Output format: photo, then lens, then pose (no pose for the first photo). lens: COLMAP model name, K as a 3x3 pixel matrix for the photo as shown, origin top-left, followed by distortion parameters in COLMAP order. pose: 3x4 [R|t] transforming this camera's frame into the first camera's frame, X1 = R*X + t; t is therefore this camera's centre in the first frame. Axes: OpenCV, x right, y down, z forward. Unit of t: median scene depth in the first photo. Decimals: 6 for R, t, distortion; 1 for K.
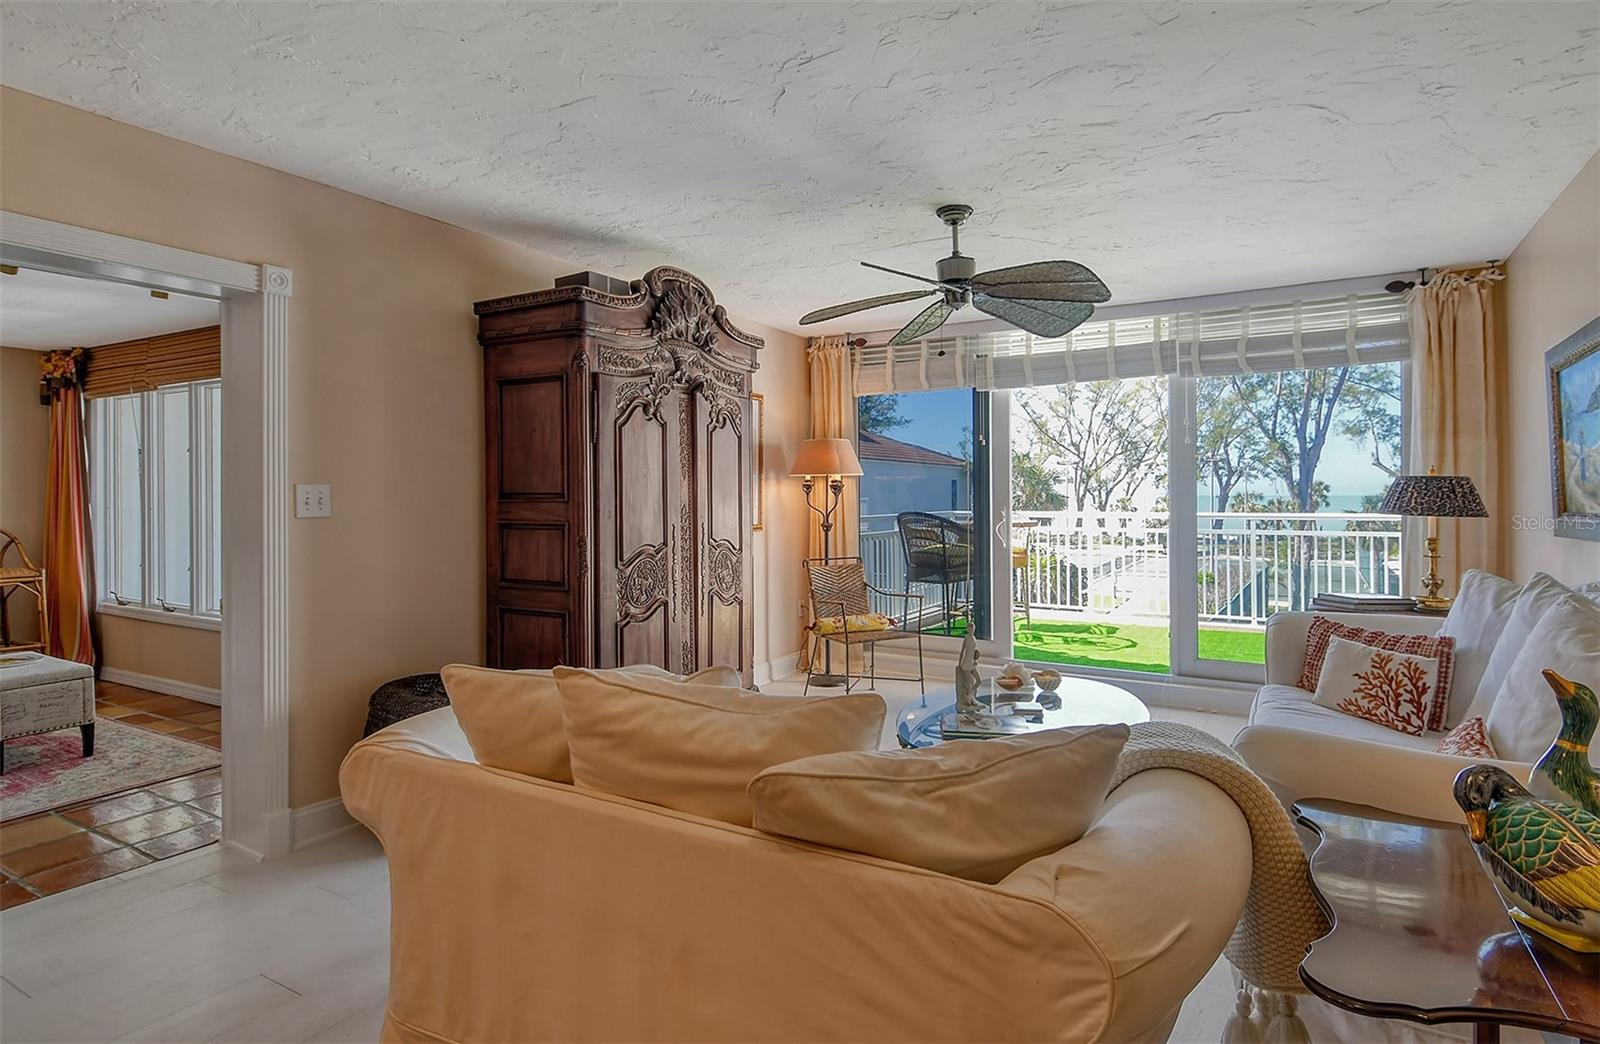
lens RADIAL K [[856.7, 0, 811.1], [0, 856.7, 520.8], [0, 0, 1]] dist [0.018310, -0.006249]
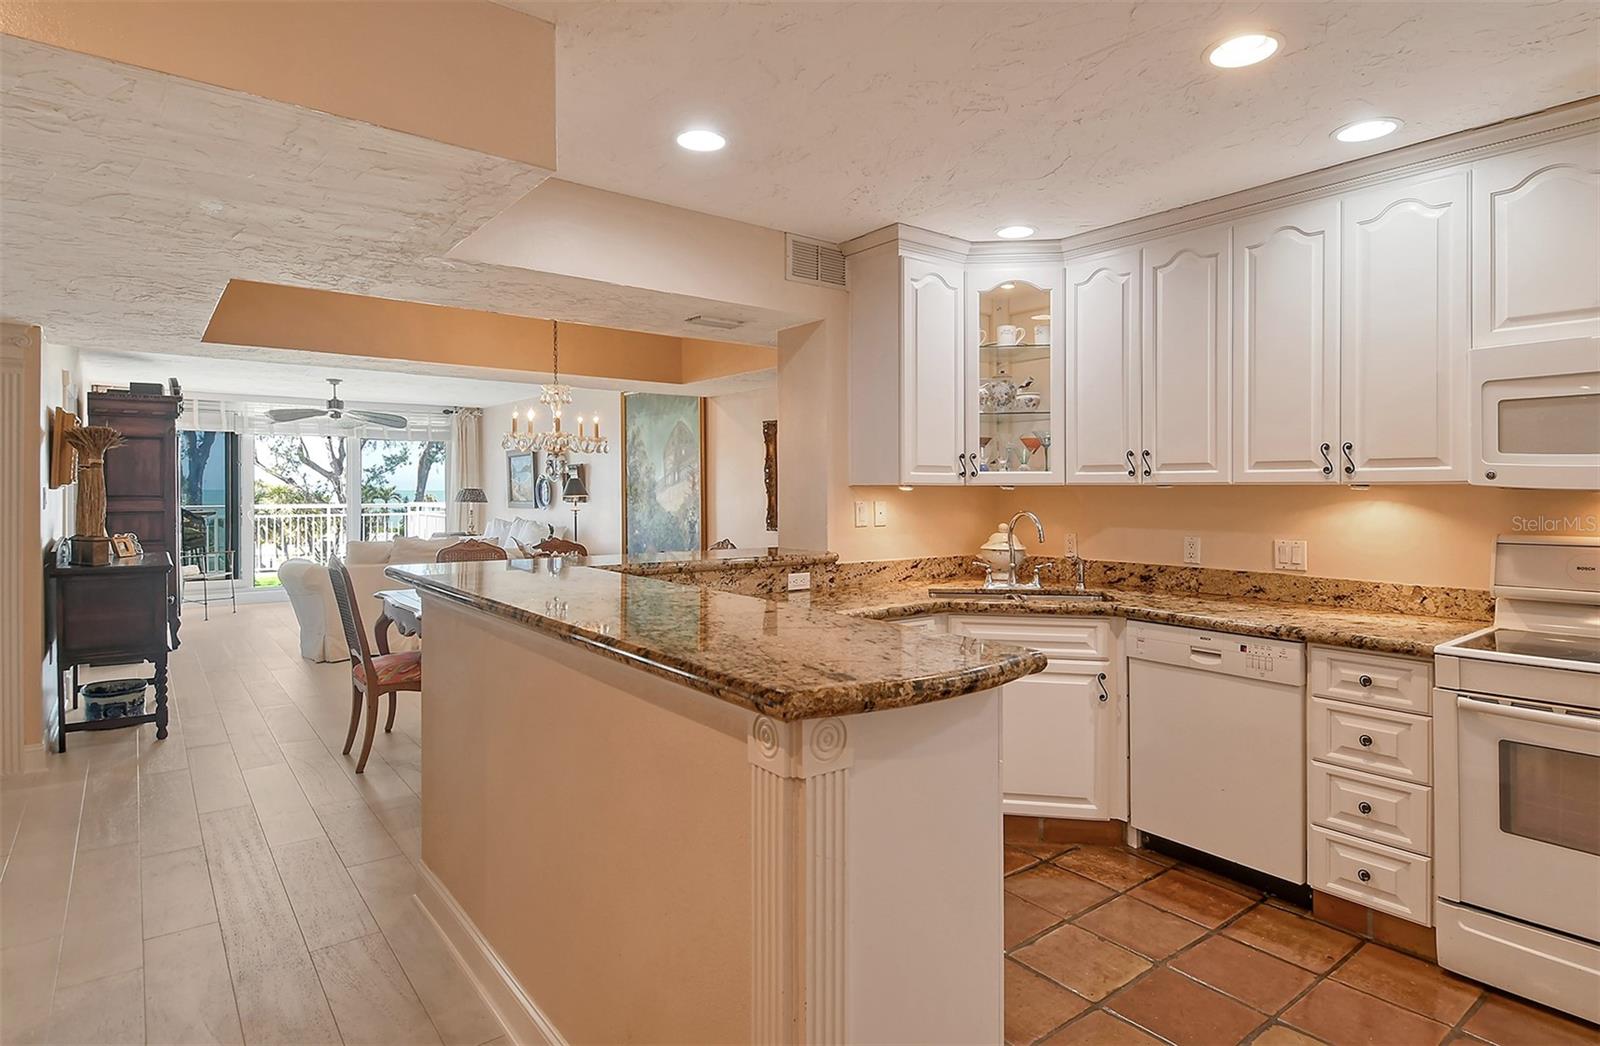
lens RADIAL K [[856.7, 0, 816.8], [0, 856.7, 498.2], [0, 0, 1]] dist [0.018310, -0.006249]
pose [[0.367744, -0.006947, 0.929901, -0.617921], [0.024840, 0.999689, -0.002355, 0.006193], [-0.929595, 0.023965, 0.367802, -0.450511]]
